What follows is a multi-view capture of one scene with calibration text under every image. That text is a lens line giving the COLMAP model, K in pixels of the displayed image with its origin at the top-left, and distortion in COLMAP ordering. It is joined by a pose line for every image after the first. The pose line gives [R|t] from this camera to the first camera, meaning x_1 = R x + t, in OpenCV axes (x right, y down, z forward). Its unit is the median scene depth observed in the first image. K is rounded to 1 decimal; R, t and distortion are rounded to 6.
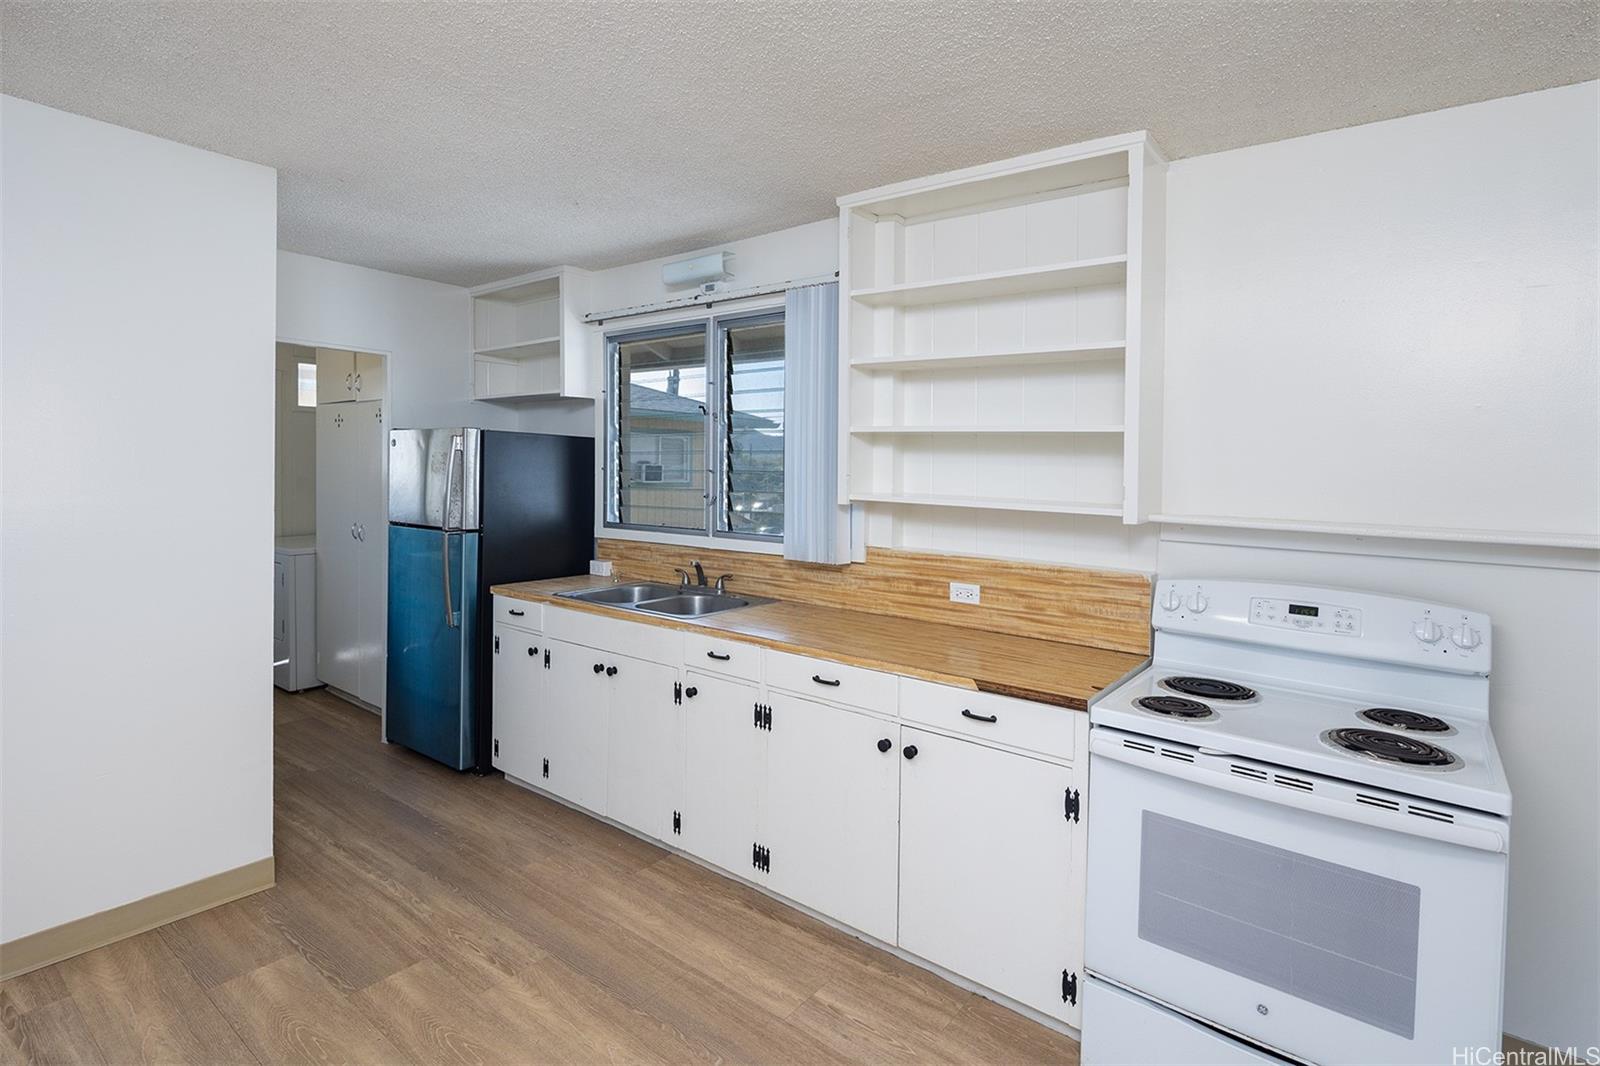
lens RADIAL K [[793.1, 0, 796.8], [0, 793.1, 470.6], [0, 0, 1]] dist [-0.027986, -0.000660]
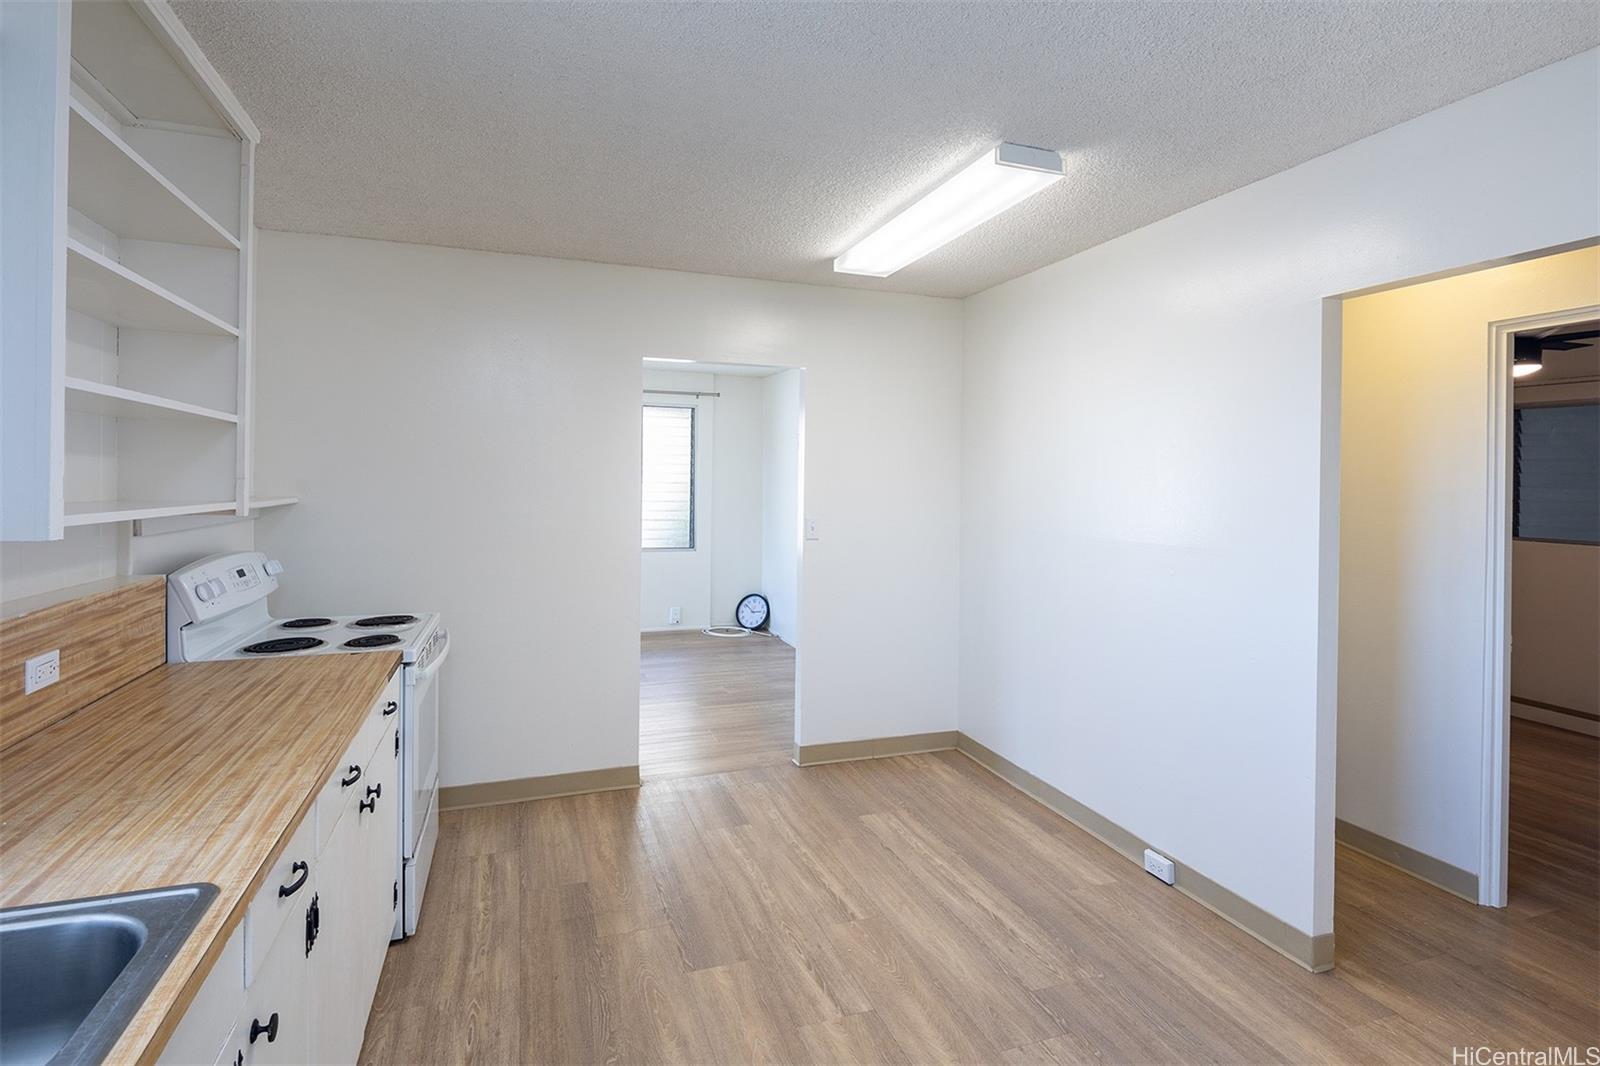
lens RADIAL K [[793.1, 0, 796.8], [0, 793.1, 470.6], [0, 0, 1]] dist [-0.027986, -0.000660]
pose [[-0.844504, -0.025905, 0.534922, -0.608571], [-0.023880, 0.999657, 0.010712, -0.012446], [-0.535017, -0.003728, -0.844833, 1.300171]]
